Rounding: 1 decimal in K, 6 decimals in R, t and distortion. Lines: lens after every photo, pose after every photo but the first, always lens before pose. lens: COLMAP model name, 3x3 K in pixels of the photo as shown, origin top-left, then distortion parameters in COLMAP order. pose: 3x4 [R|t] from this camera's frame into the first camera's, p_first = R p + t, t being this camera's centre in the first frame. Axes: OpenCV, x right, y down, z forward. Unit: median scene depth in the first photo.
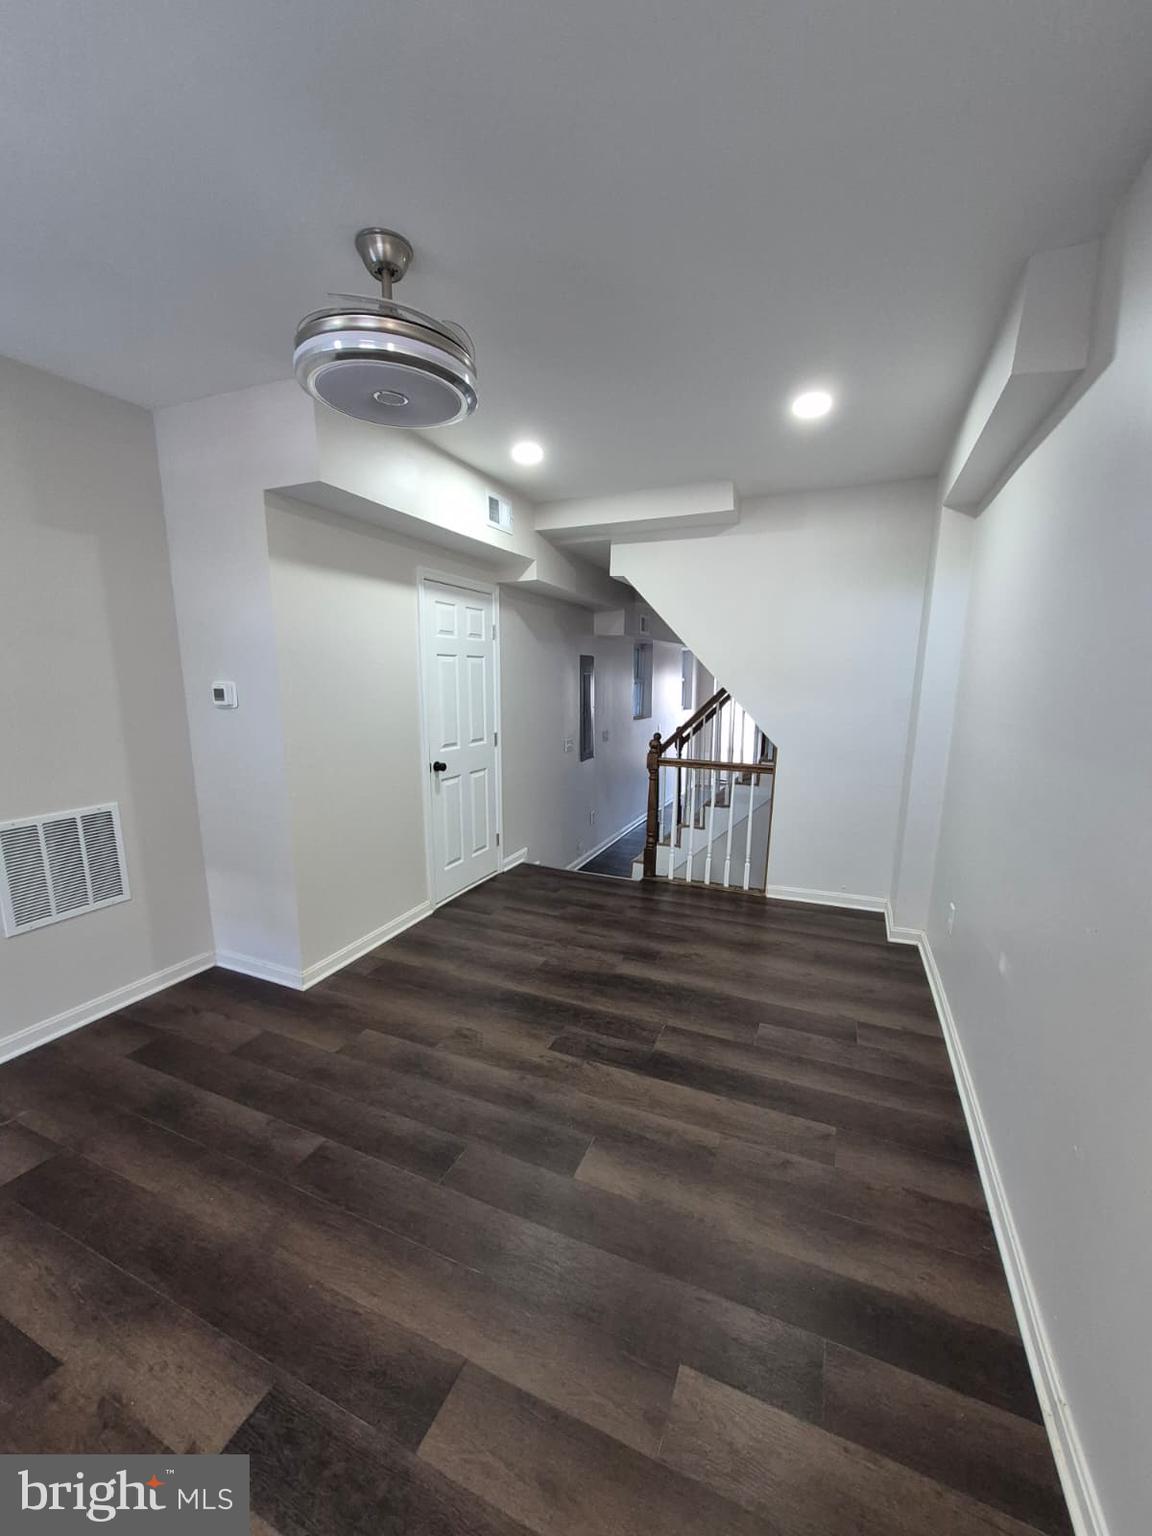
lens RADIAL K [[599.6, 0, 580.5], [0, 599.6, 788.5], [0, 0, 1]] dist [0.001187, 0.000231]
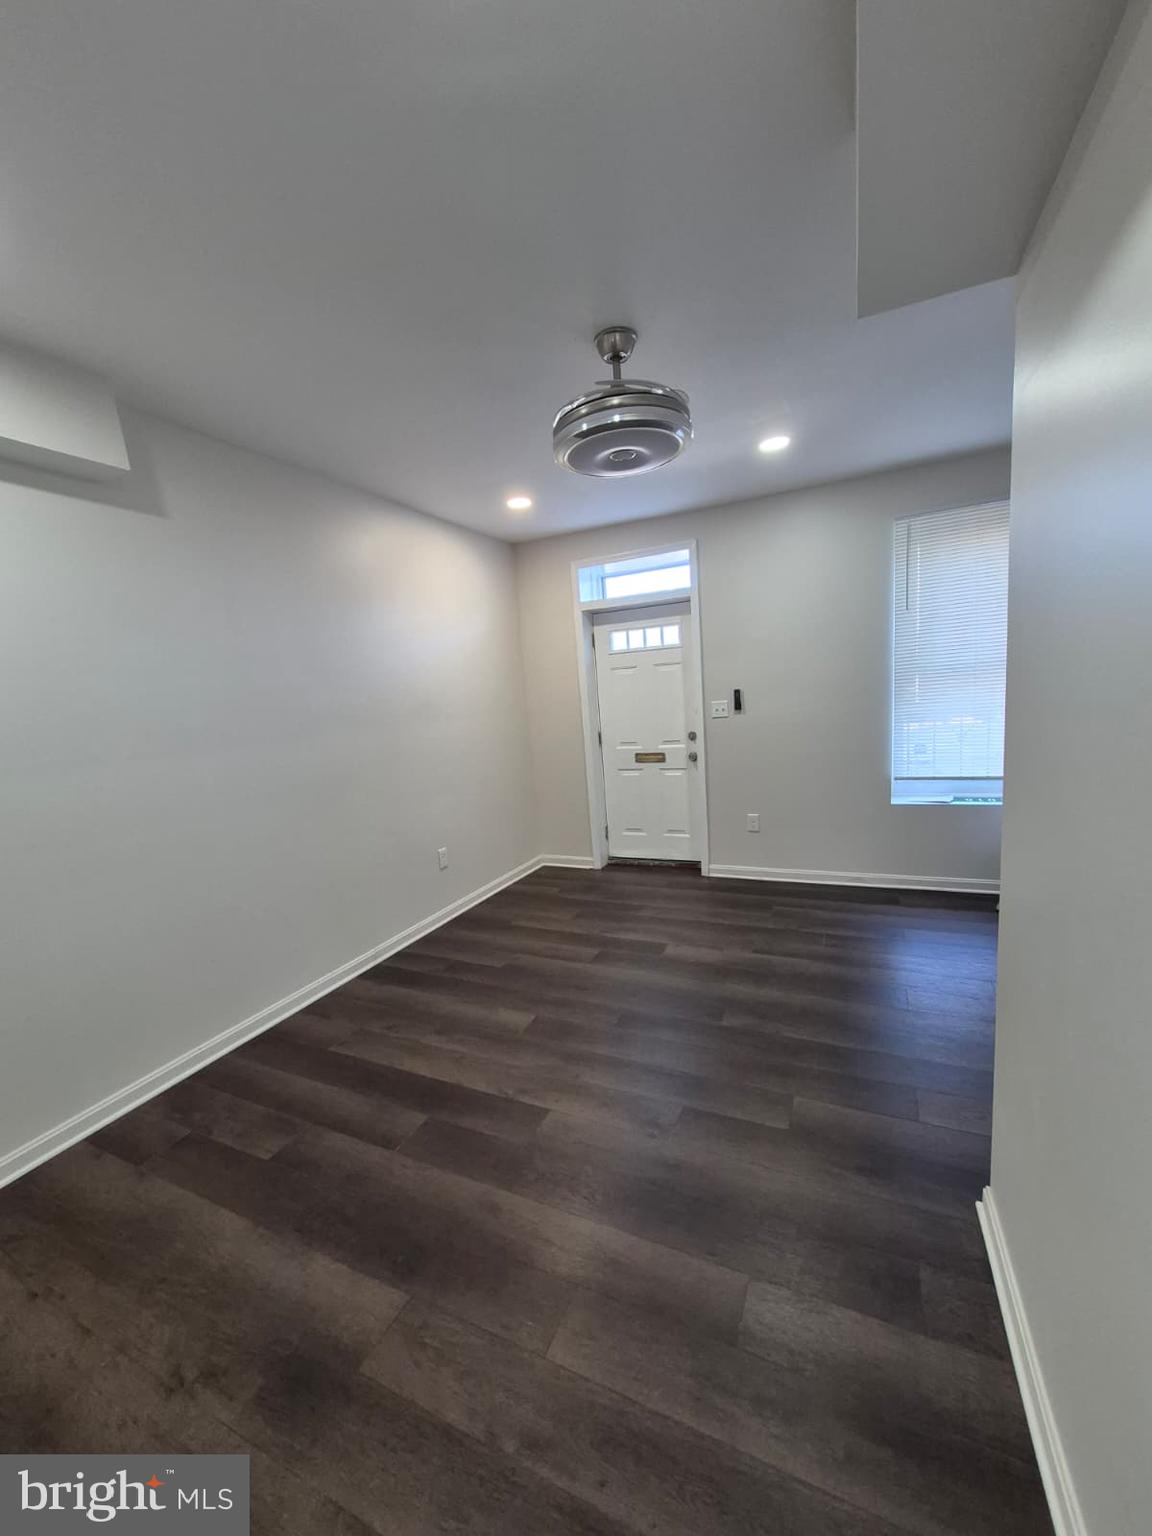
lens RADIAL K [[599.6, 0, 580.5], [0, 599.6, 788.5], [0, 0, 1]] dist [0.001187, 0.000231]
pose [[-0.997806, 0.058720, 0.030582, -0.162922], [0.065679, 0.936132, 0.345460, -0.318234], [-0.008343, 0.346711, -0.937935, 1.762939]]
